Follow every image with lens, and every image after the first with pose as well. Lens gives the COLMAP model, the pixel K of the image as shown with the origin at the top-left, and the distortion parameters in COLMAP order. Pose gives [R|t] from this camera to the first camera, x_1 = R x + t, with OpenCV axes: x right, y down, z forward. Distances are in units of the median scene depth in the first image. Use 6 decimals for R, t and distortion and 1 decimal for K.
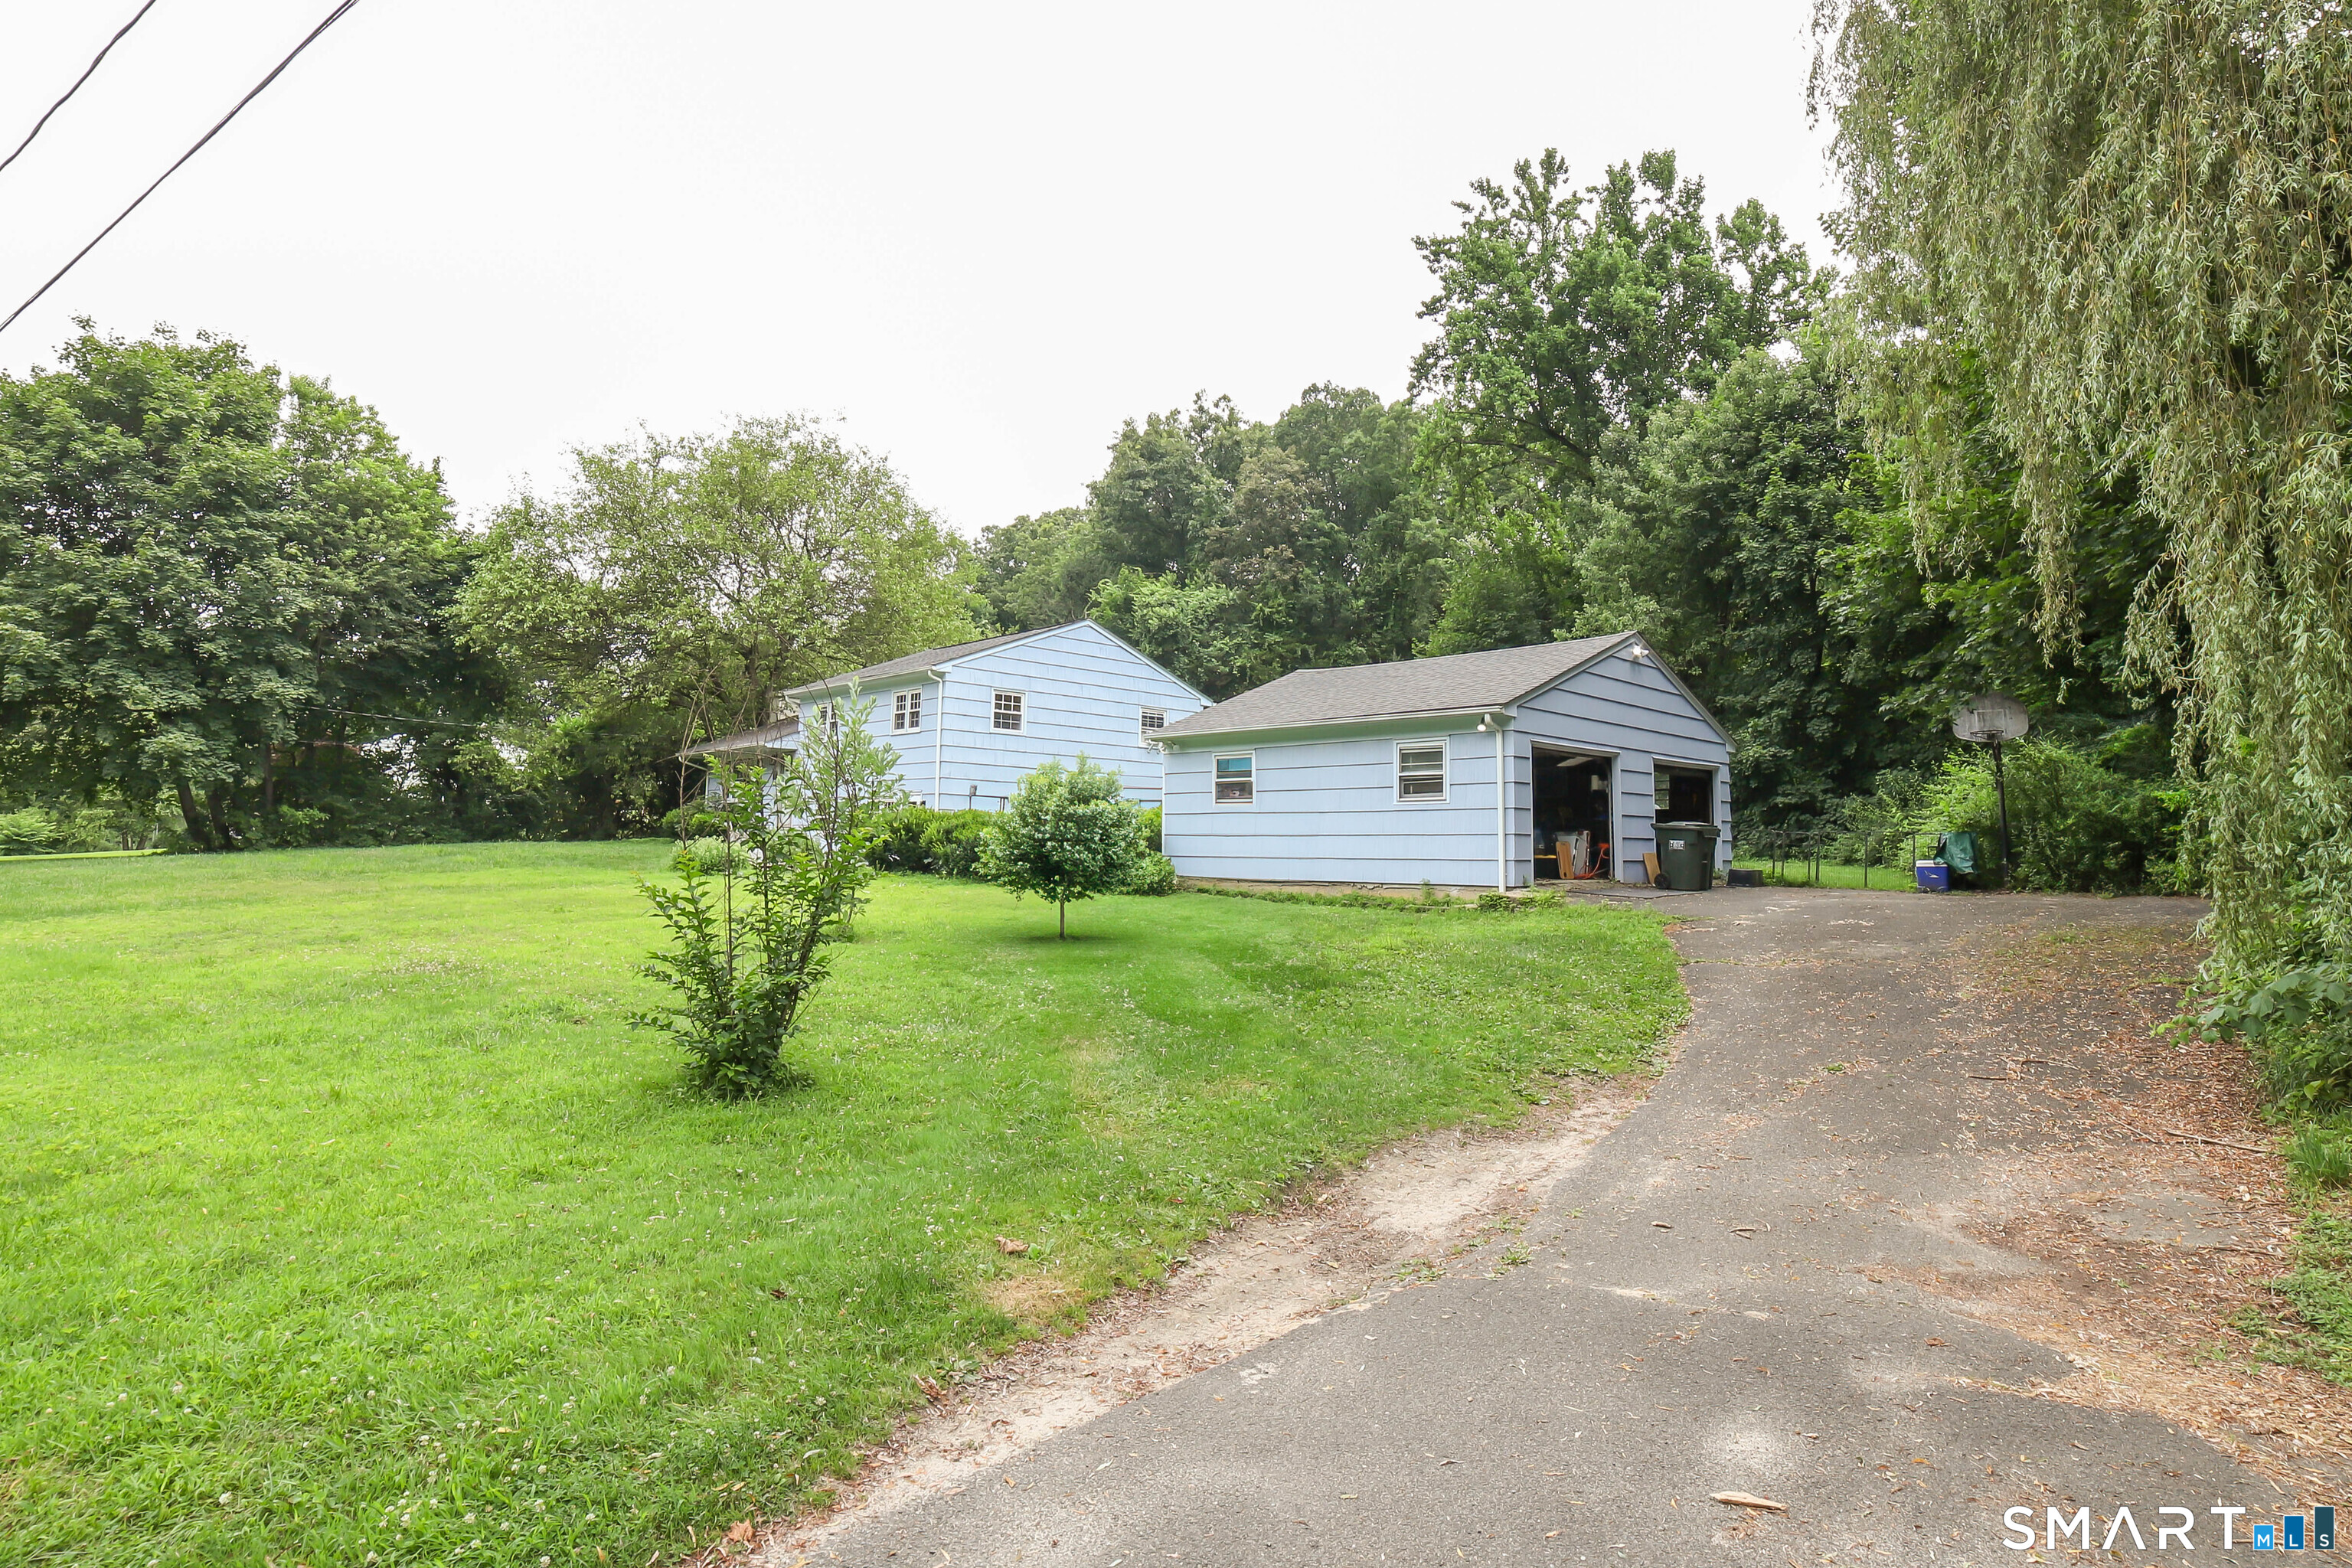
lens RADIAL K [[1130.0, 0, 1179.7], [0, 1130.0, 721.5], [0, 0, 1]] dist [-0.102143, 0.043896]
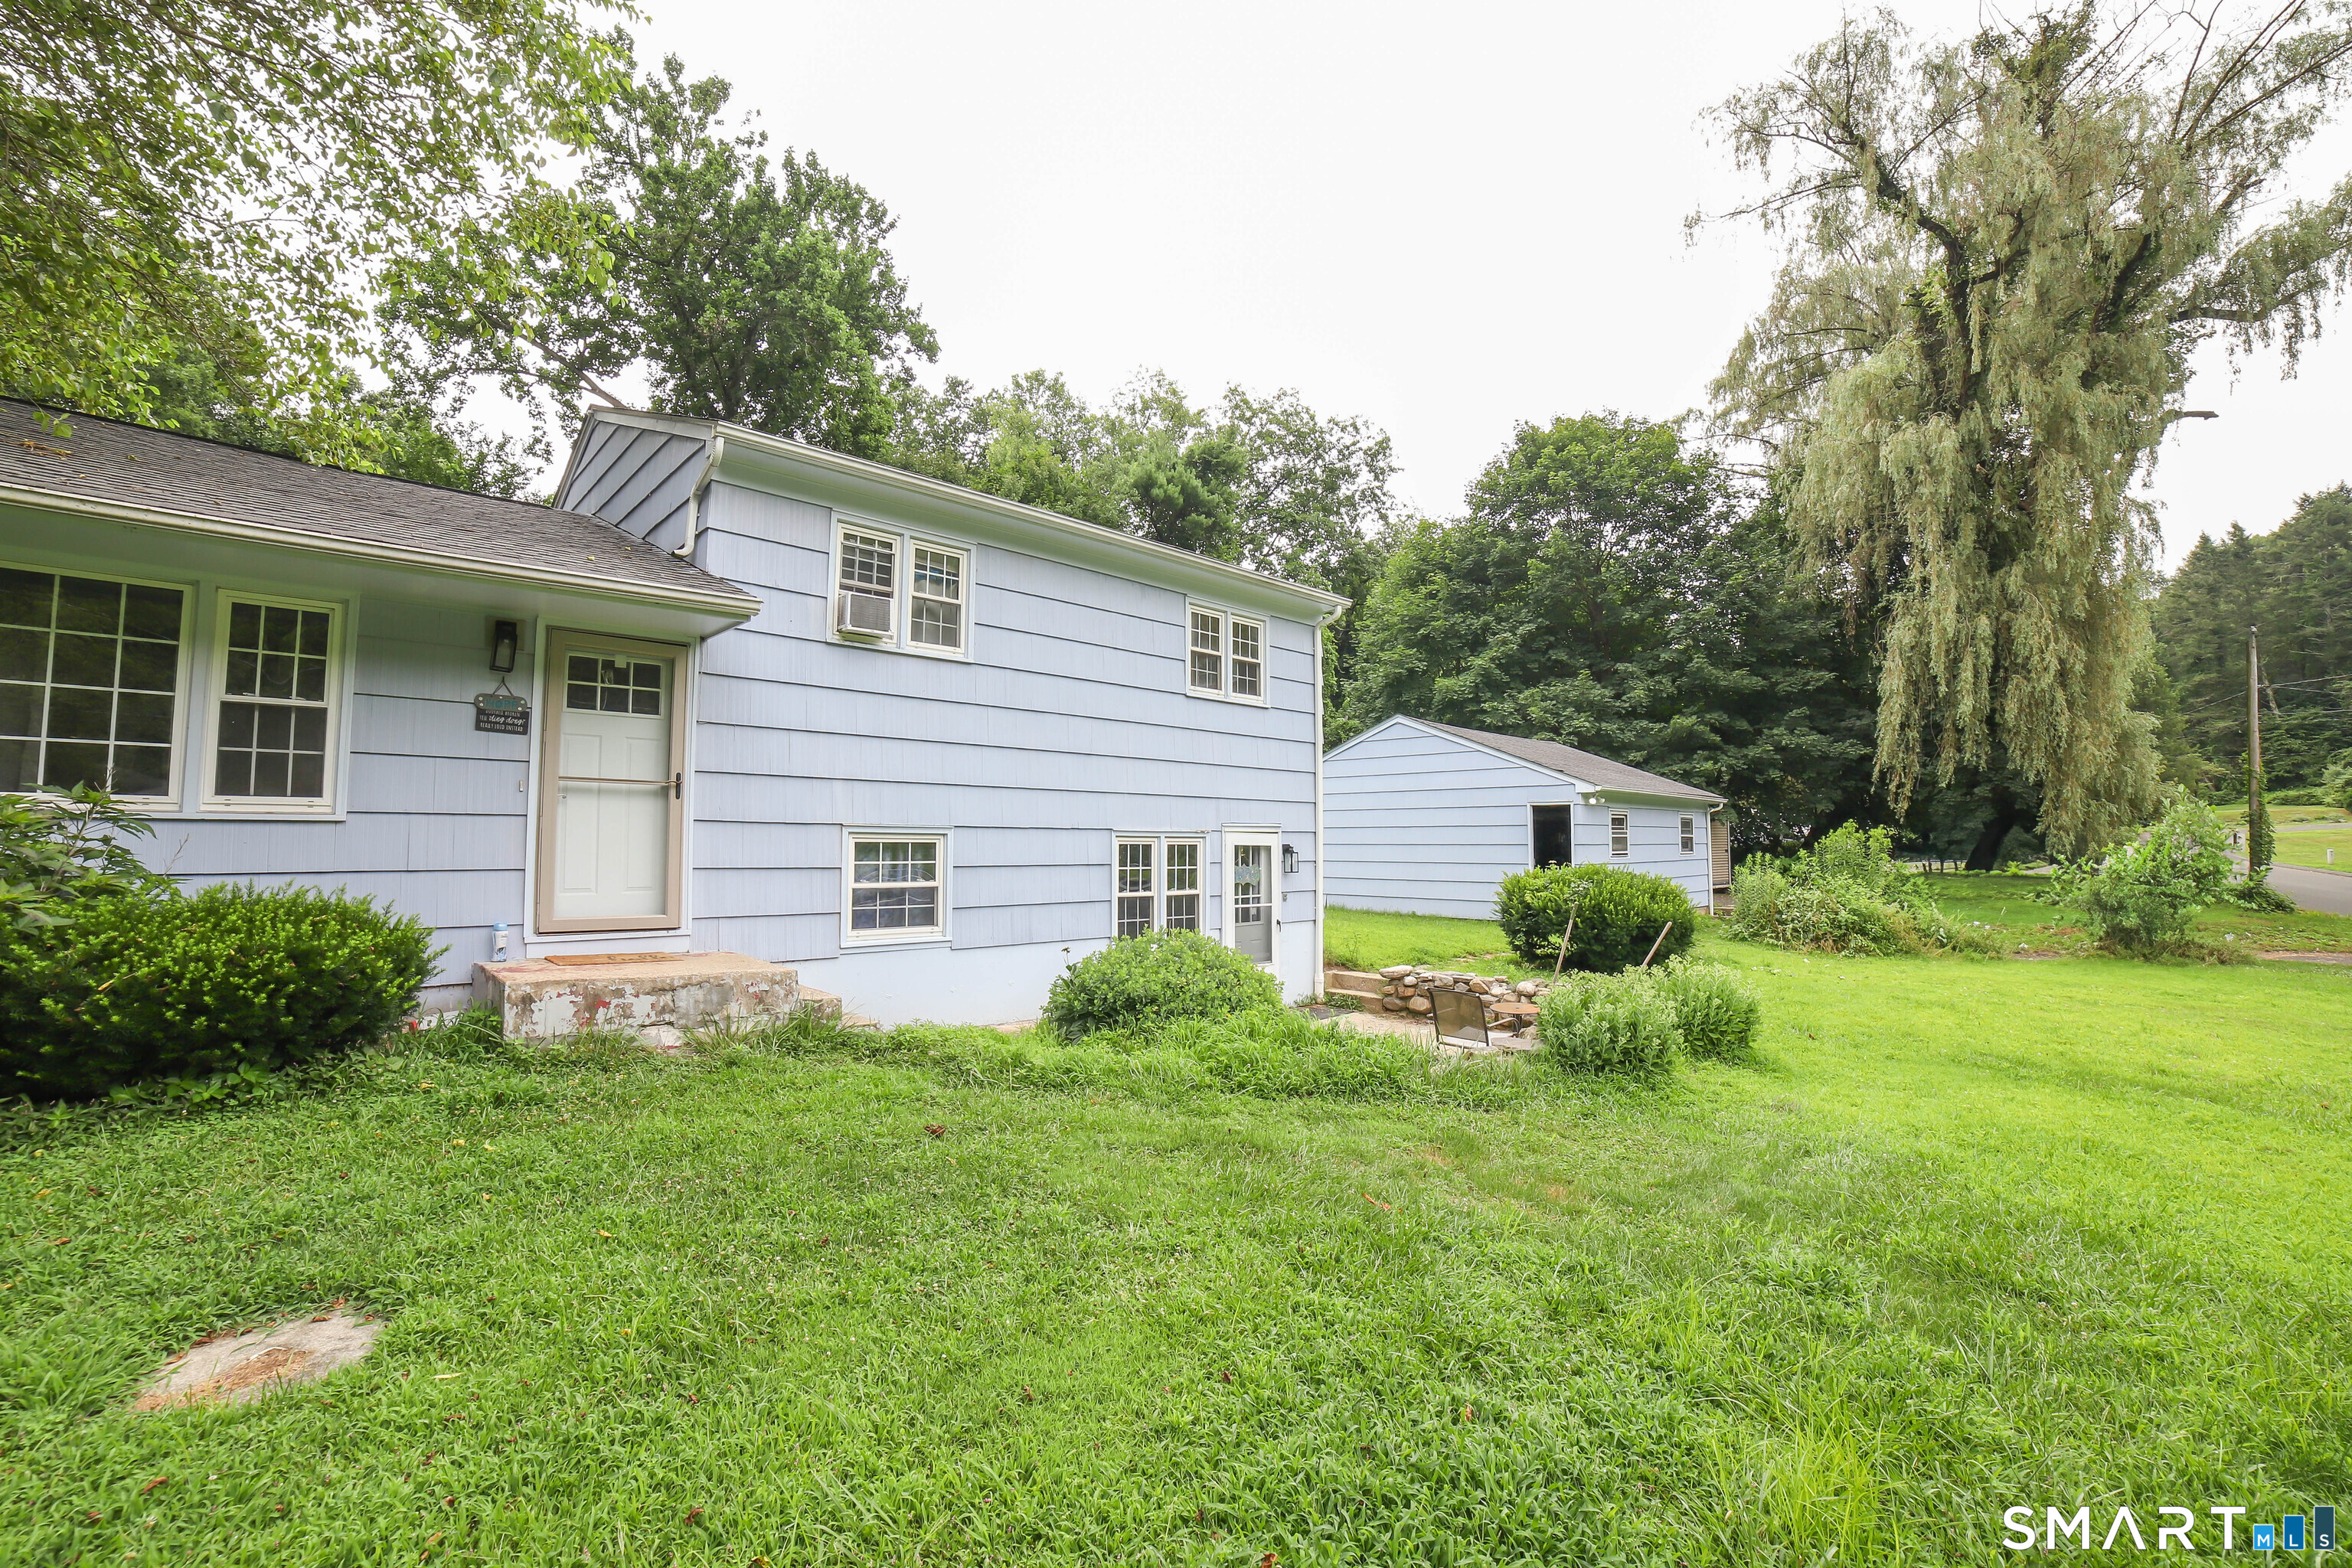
lens RADIAL K [[980.0, 0, 1169.7], [0, 980.0, 773.9], [0, 0, 1]] dist [-0.111915, 0.042061]
pose [[0.029262, 0.057803, 0.997899, -0.531256], [-0.109756, 0.992476, -0.054270, 0.053495], [-0.993528, -0.107937, 0.035386, 0.816371]]
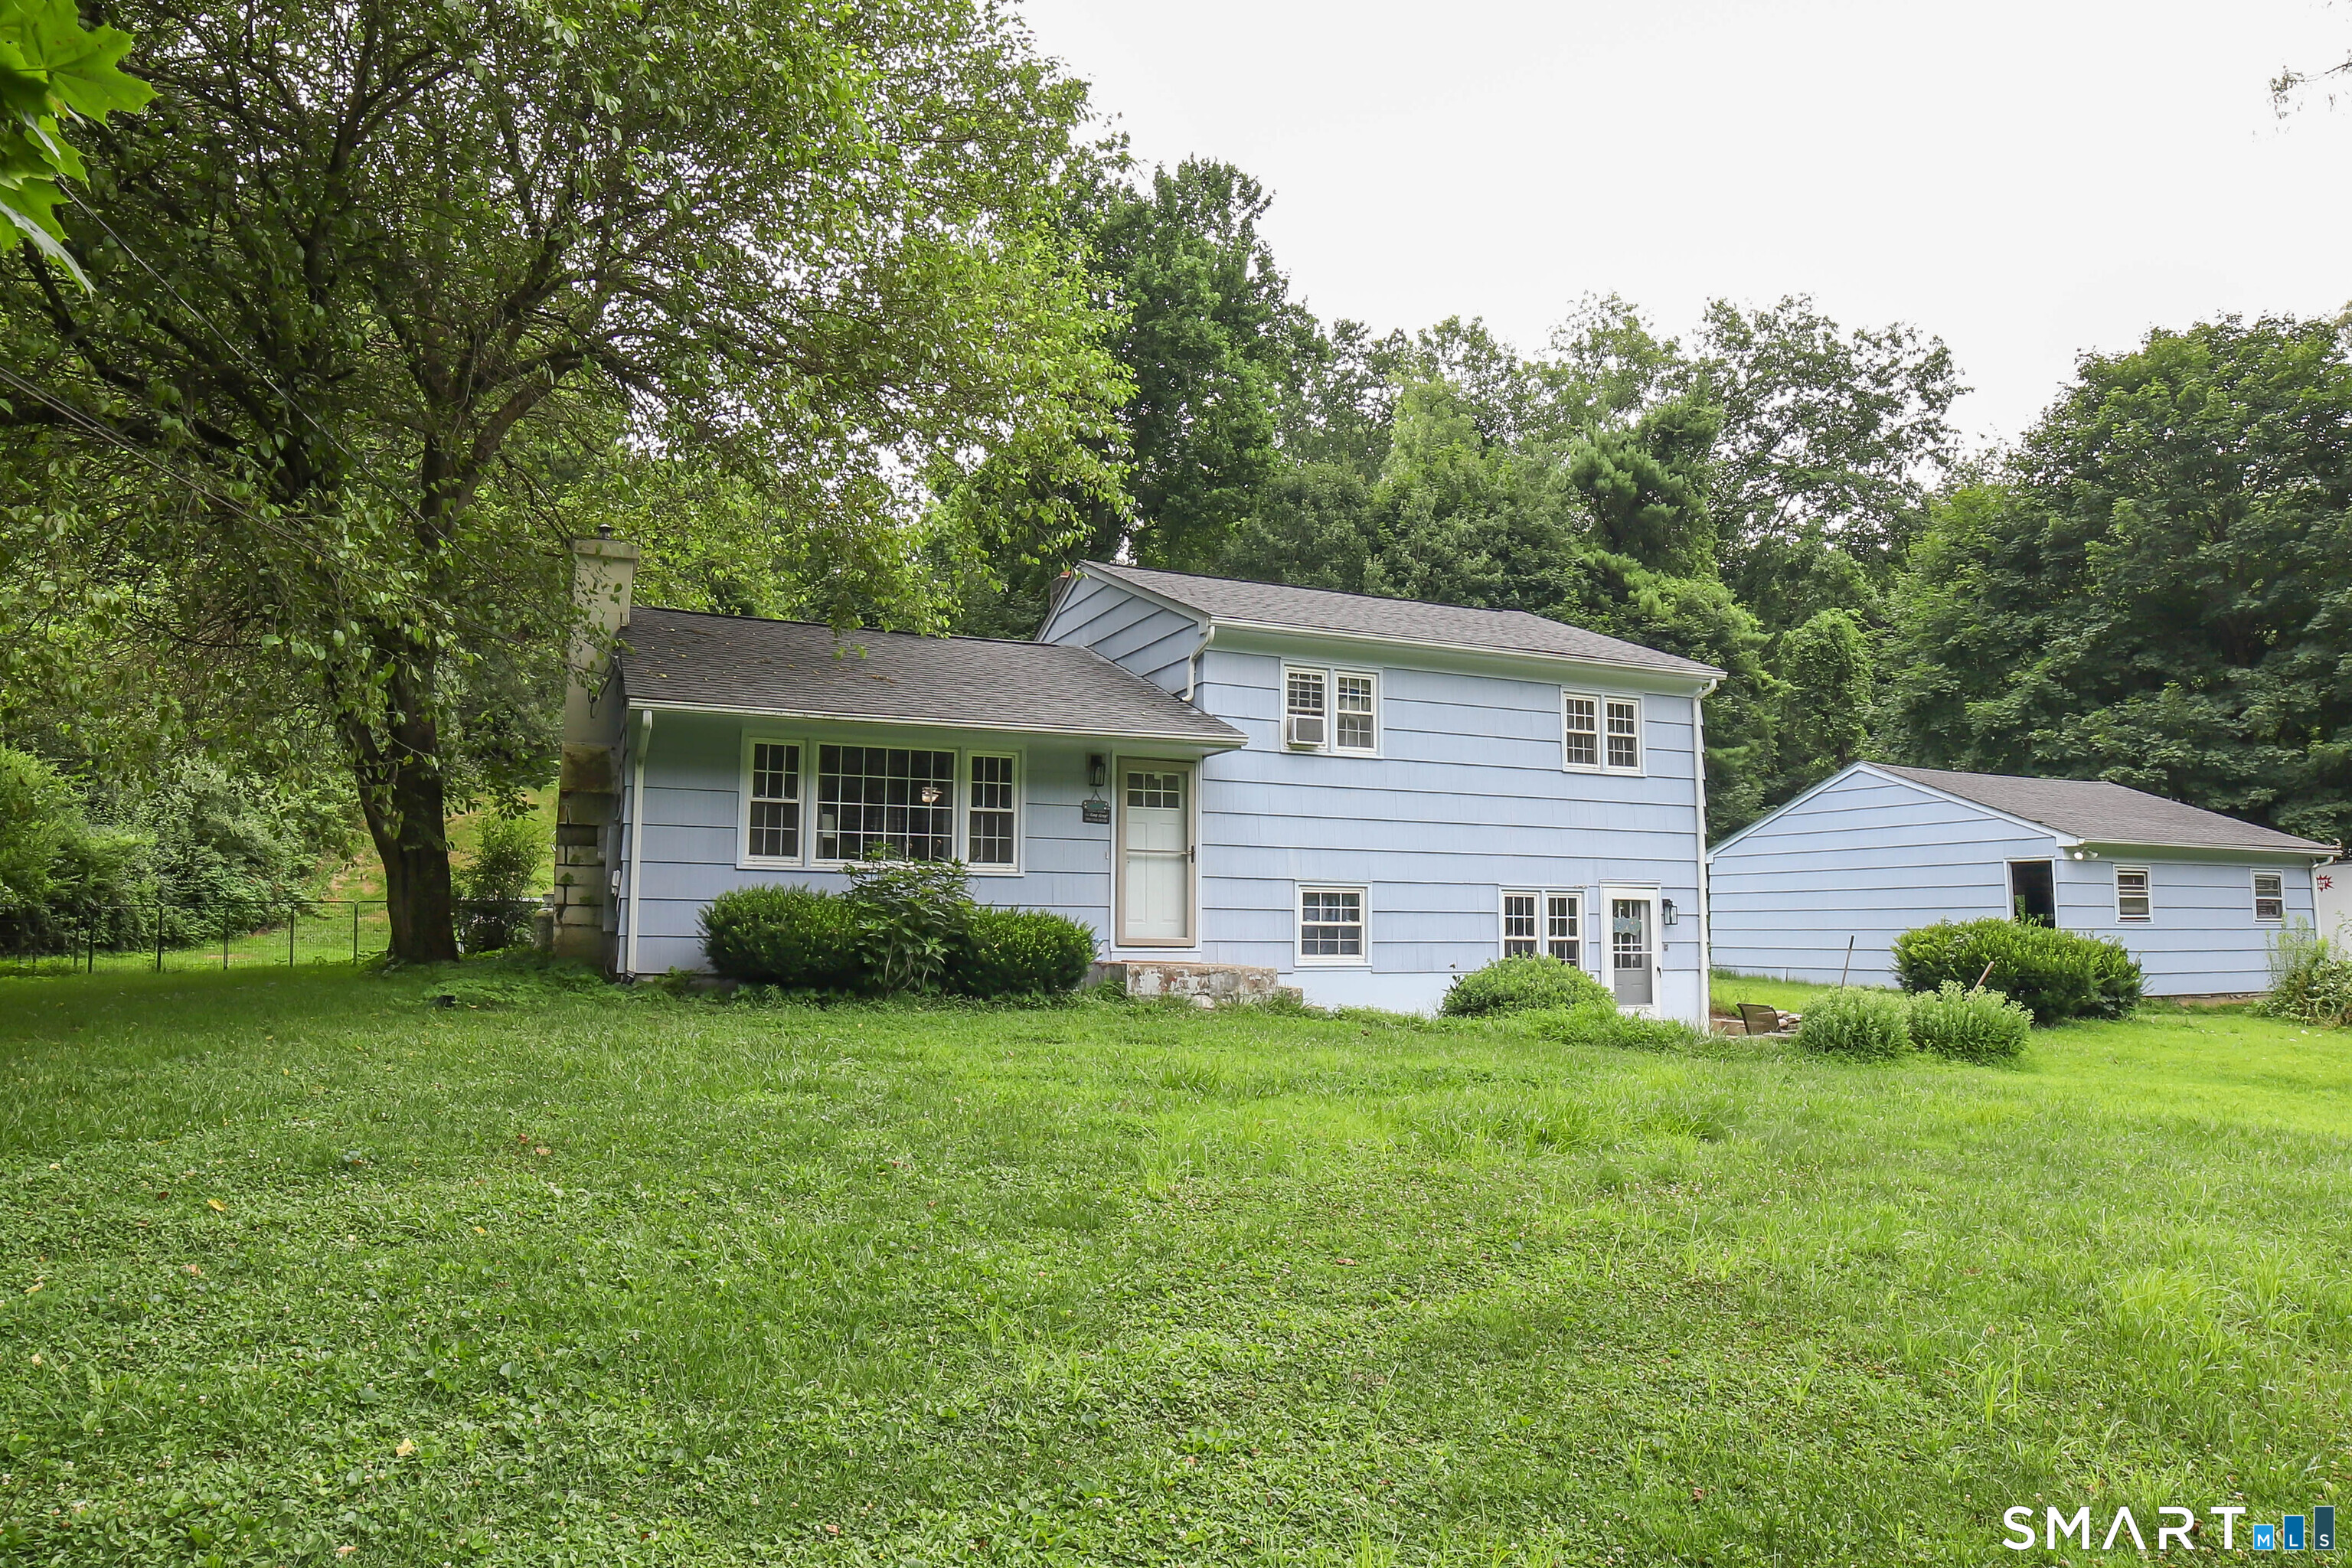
lens RADIAL K [[1400.2, 0, 1142.7], [0, 1400.2, 771.2], [0, 0, 1]] dist [-0.097555, 0.003001]
pose [[0.392779, 0.094223, 0.914793, -0.767119], [-0.104749, 0.992847, -0.057287, 0.057666], [-0.913648, -0.073323, 0.399839, 0.759117]]
